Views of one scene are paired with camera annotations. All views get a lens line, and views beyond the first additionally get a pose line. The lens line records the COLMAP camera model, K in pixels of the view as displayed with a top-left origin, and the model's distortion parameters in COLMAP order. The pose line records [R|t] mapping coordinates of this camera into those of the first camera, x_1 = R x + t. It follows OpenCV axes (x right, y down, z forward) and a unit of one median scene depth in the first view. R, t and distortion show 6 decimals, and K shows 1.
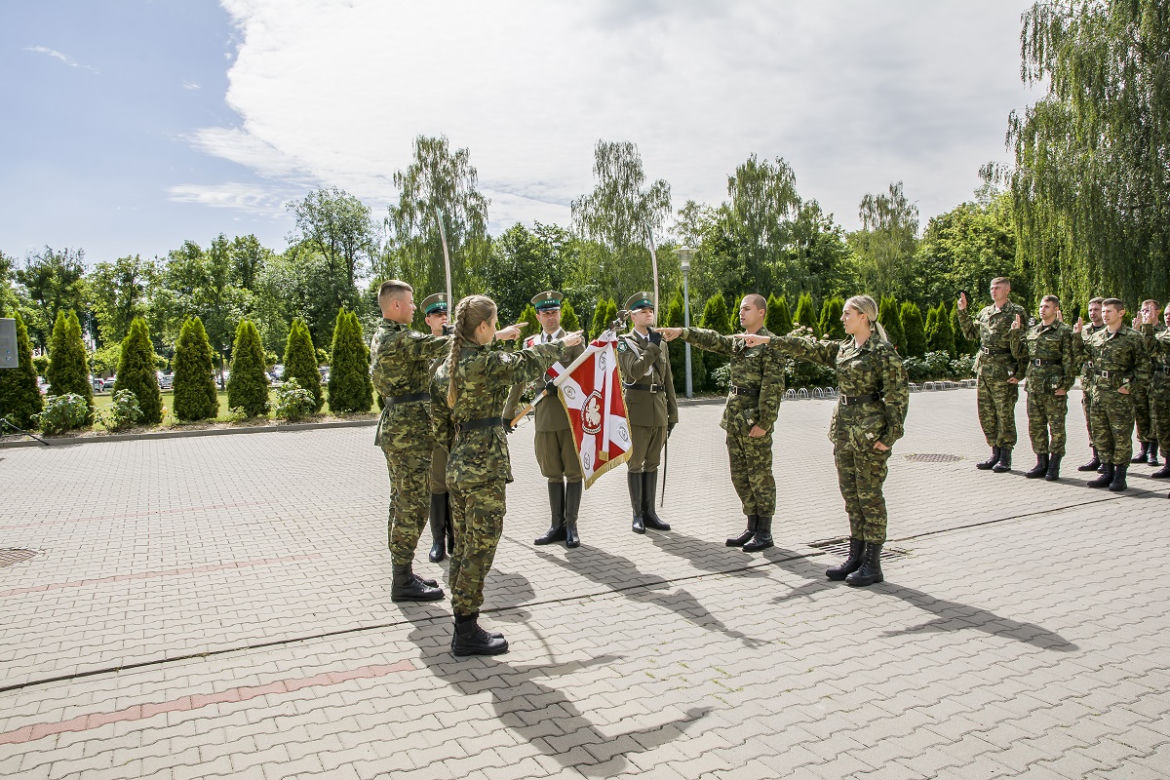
lens RADIAL K [[869.5, 0, 585.1], [0, 869.5, 402.6], [0, 0, 1]] dist [-0.128248, 0.115170]
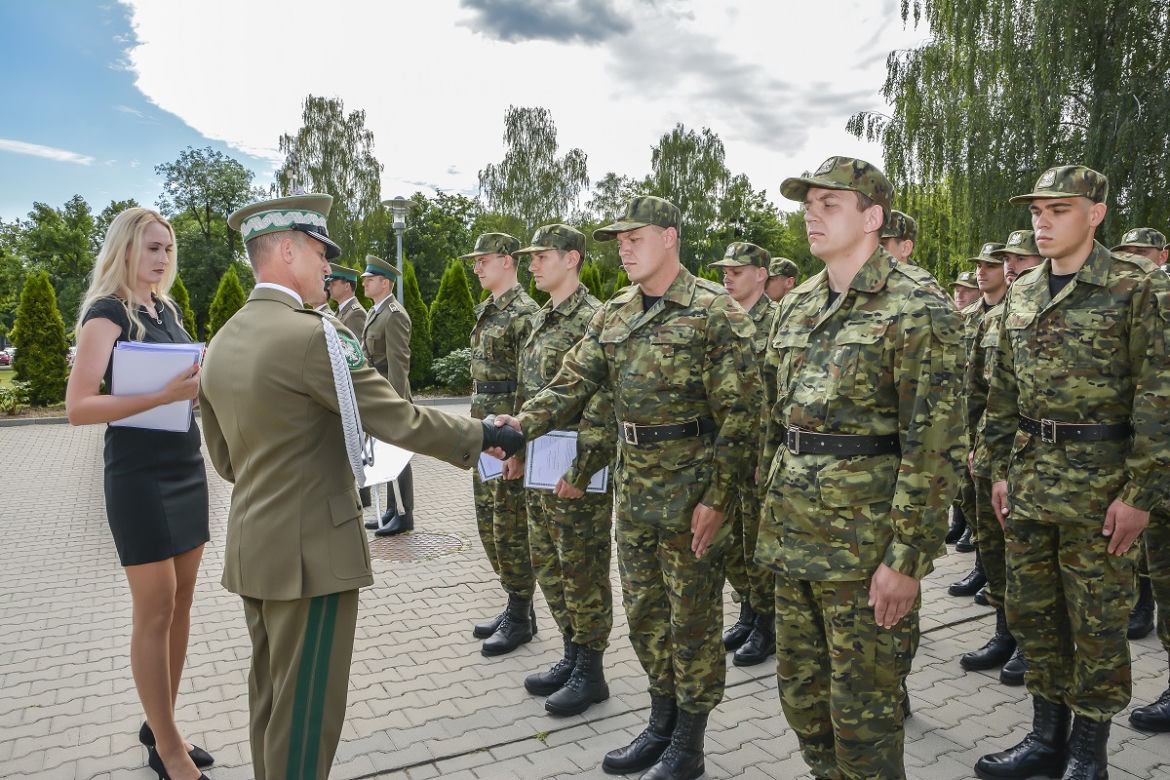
lens RADIAL K [[867.2, 0, 585.4], [0, 867.2, 404.9], [0, 0, 1]] dist [-0.132466, 0.116739]
pose [[0.999359, 0.016938, 0.031539, 0.083994], [-0.017722, 0.999537, 0.024723, -0.006698], [-0.031105, -0.025266, 0.999197, 0.078010]]
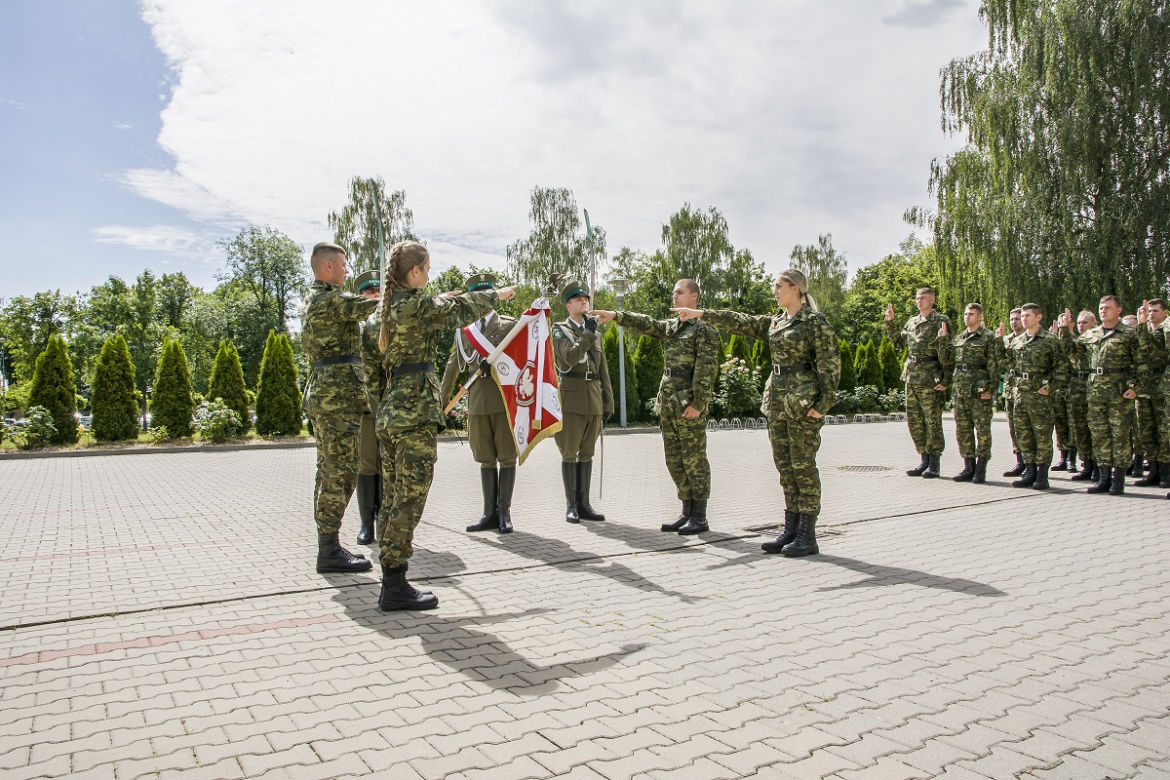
lens RADIAL K [[872.4, 0, 585.2], [0, 872.4, 403.6], [0, 0, 1]] dist [-0.131158, 0.121395]
pose [[0.997111, 0.008185, 0.075511, 0.000041], [-0.003854, 0.998349, -0.057318, 0.008095], [-0.075856, 0.056861, 0.995496, 0.000823]]
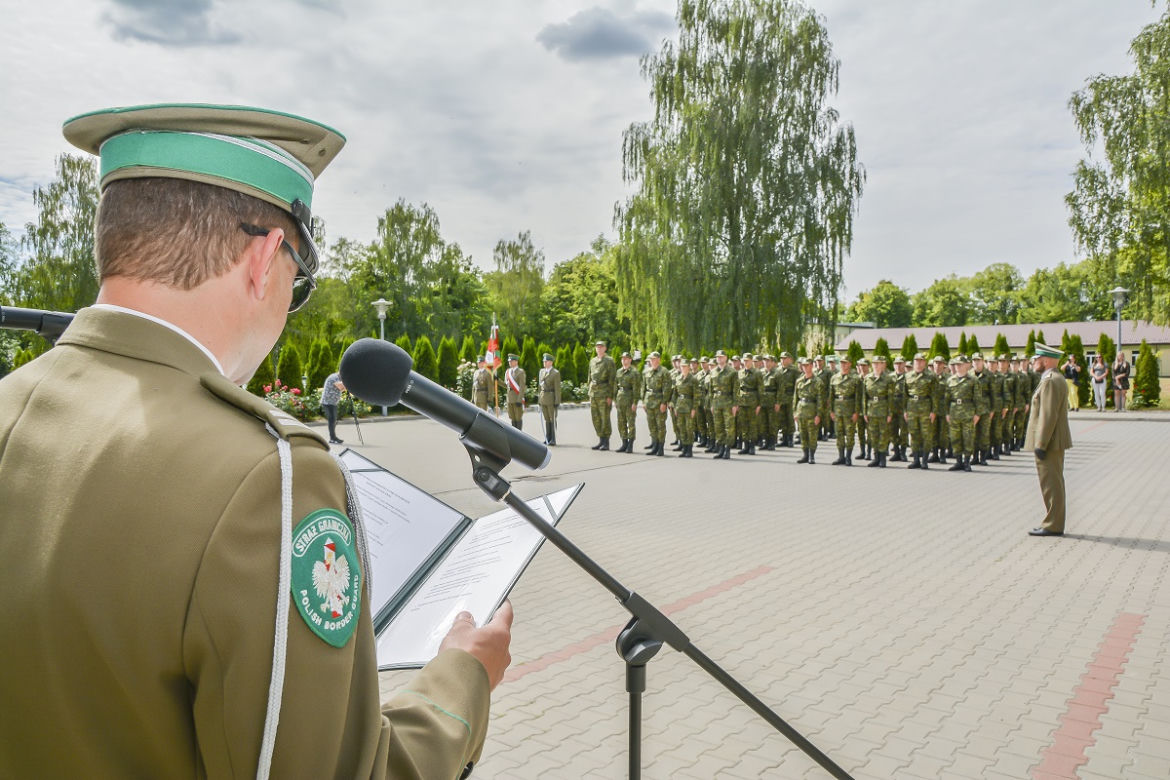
lens RADIAL K [[867.2, 0, 585.4], [0, 867.2, 404.9], [0, 0, 1]] dist [-0.132466, 0.116739]
pose [[0.912626, -0.001623, 0.408792, -0.043872], [0.013399, 0.999574, -0.025944, 0.004931], [-0.408576, 0.029155, 0.912259, -0.098248]]
